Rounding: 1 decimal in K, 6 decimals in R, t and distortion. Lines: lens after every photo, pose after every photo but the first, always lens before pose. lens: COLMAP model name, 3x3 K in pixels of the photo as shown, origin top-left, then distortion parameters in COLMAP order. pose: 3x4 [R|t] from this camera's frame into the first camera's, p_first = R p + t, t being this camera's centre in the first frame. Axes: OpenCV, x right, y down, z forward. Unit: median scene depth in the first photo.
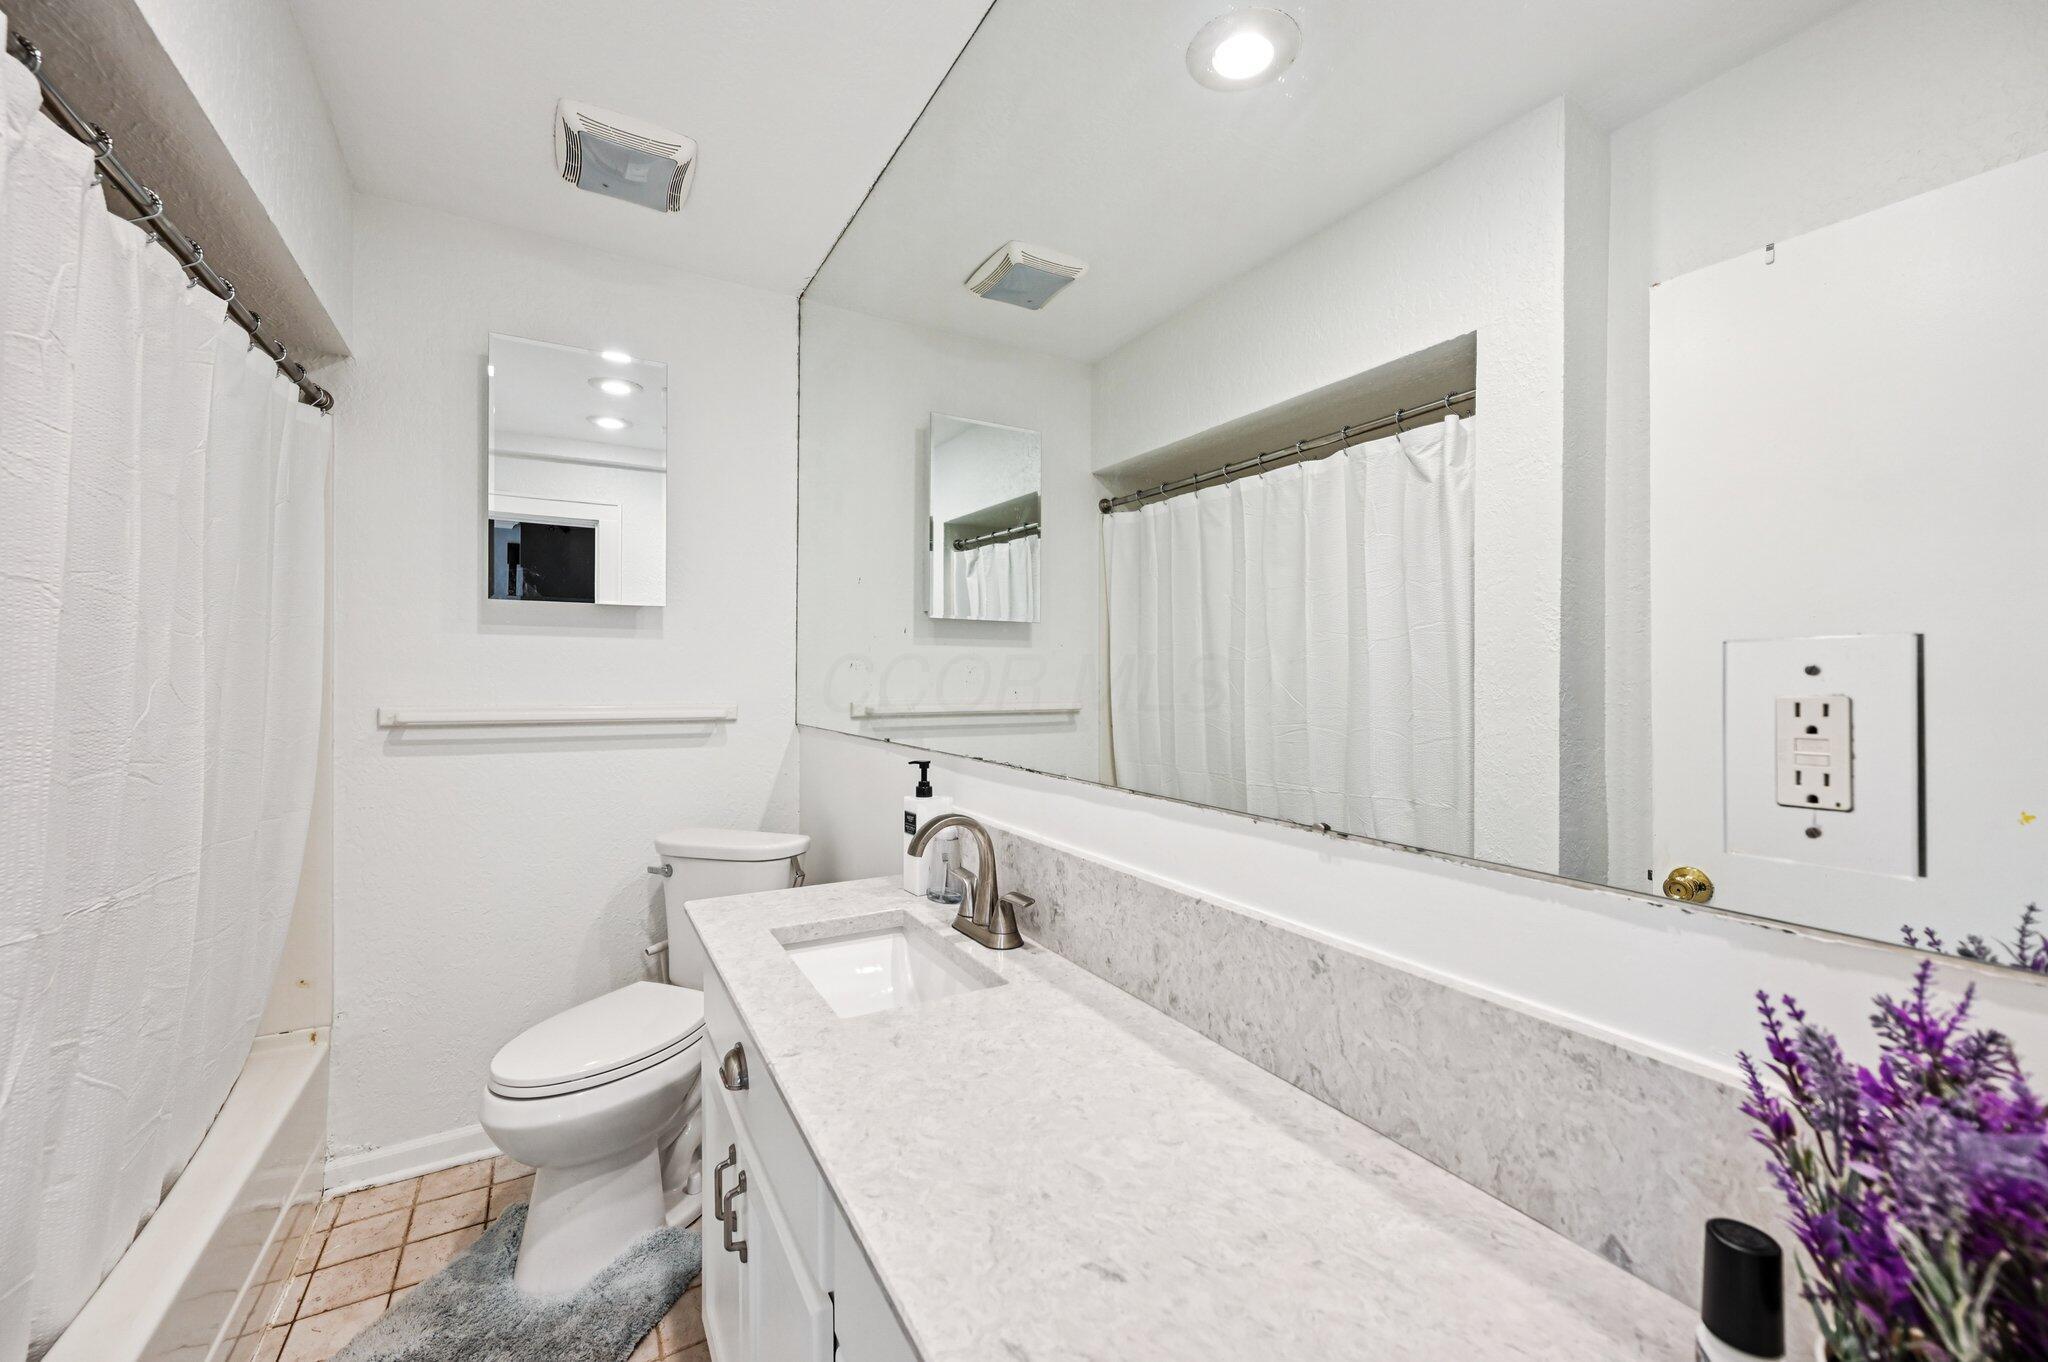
lens RADIAL K [[817.1, 0, 1018.1], [0, 817.1, 676.8], [0, 0, 1]] dist [0.003460, 0.000185]
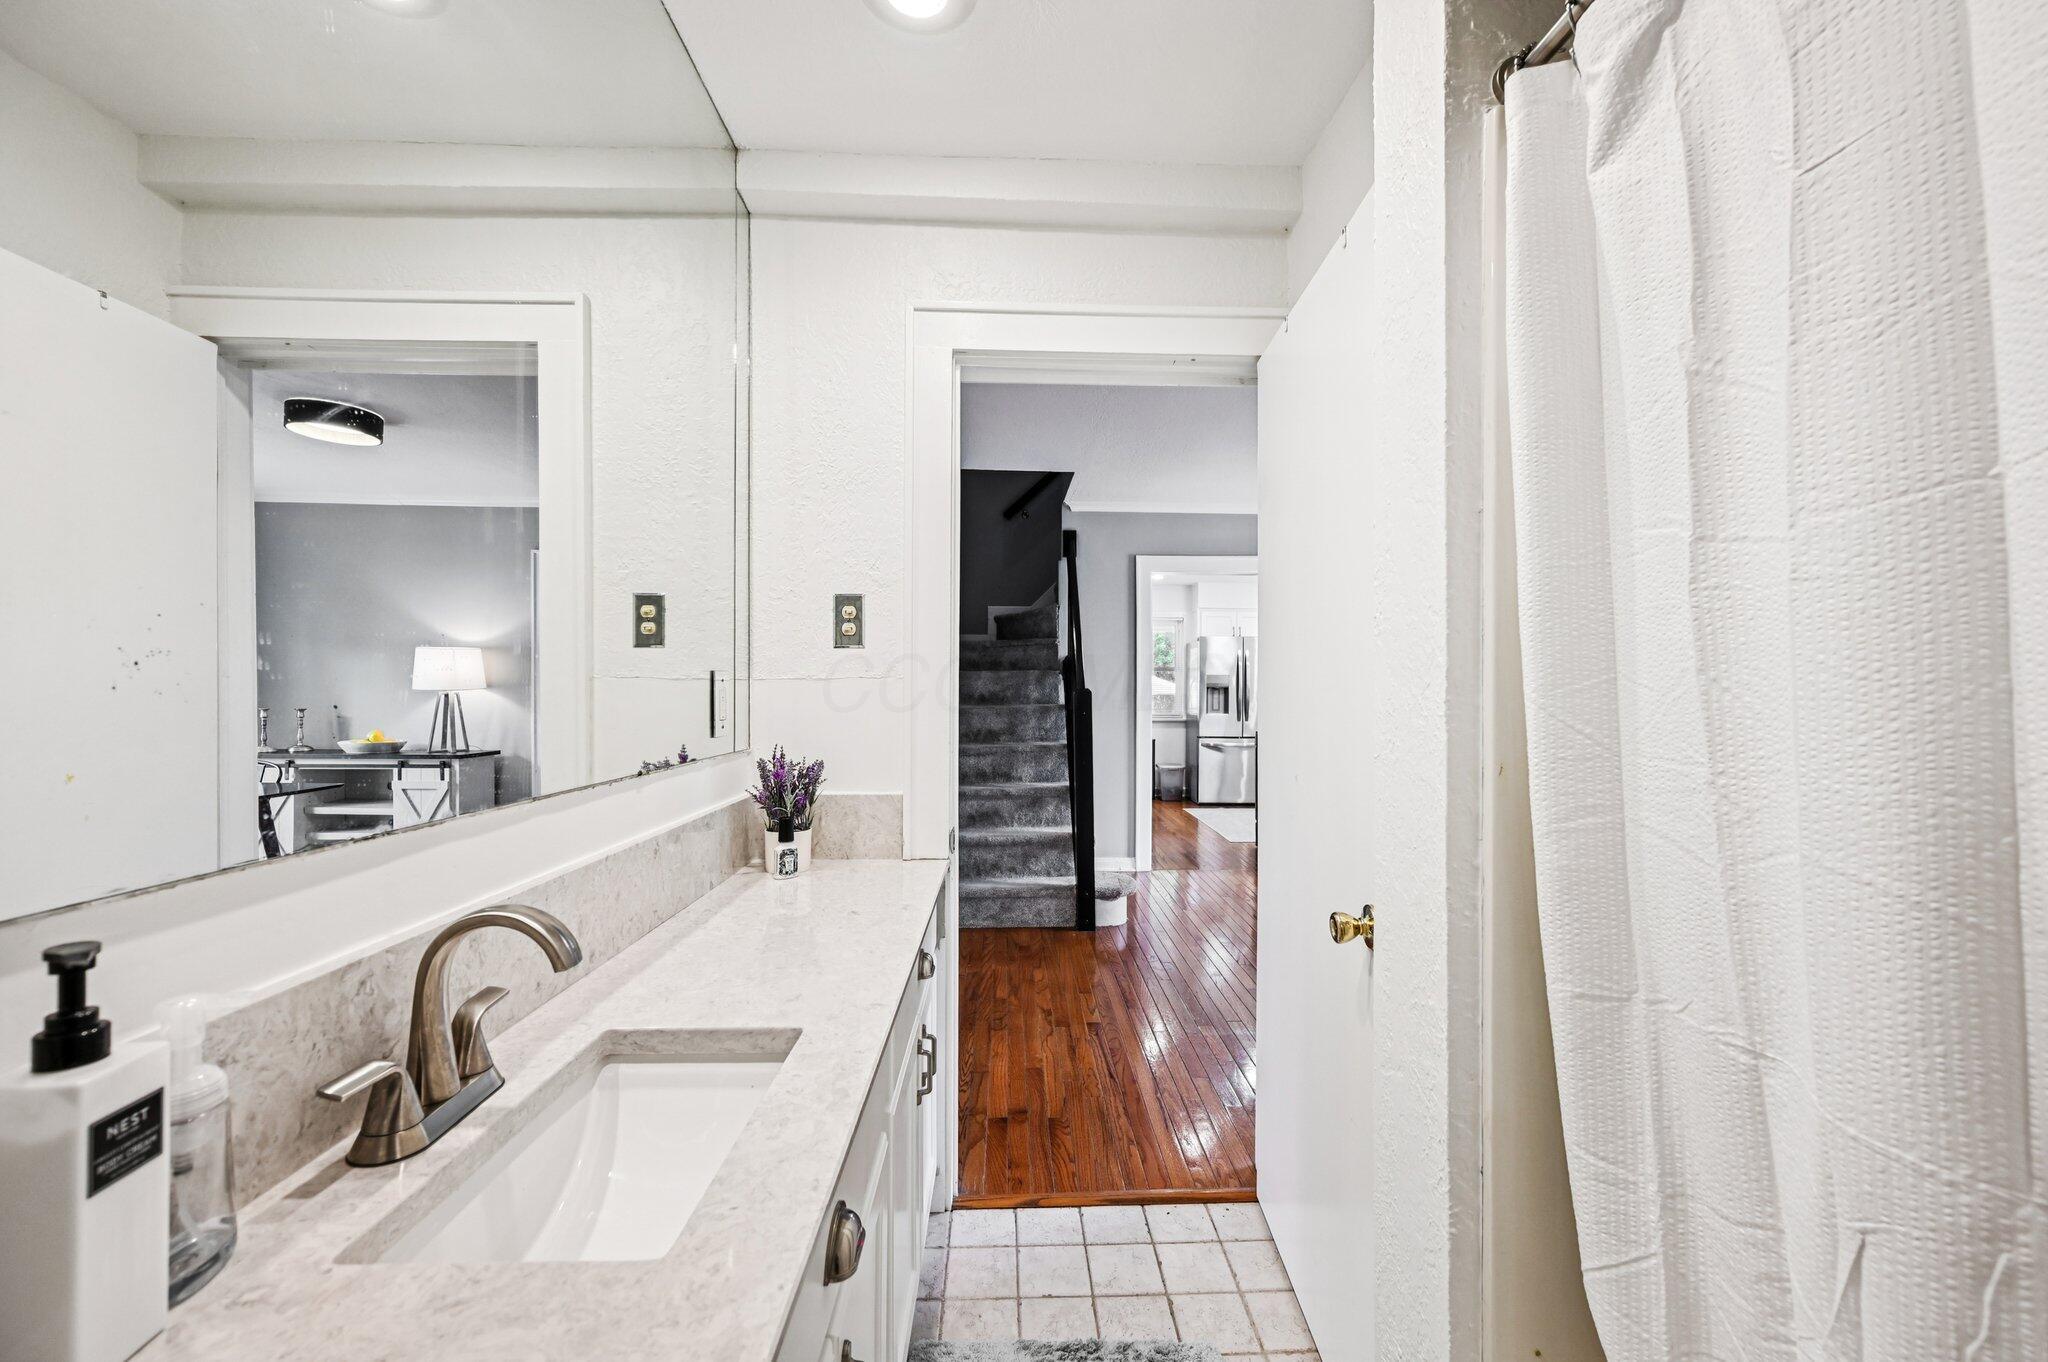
lens RADIAL K [[817.1, 0, 1029.6], [0, 817.1, 682.0], [0, 0, 1]] dist [0.003460, 0.000185]
pose [[-0.882330, -0.014470, 0.470409, -1.015592], [-0.019031, 0.999807, -0.004942, -0.008561], [-0.470247, -0.013313, -0.882435, 1.929672]]
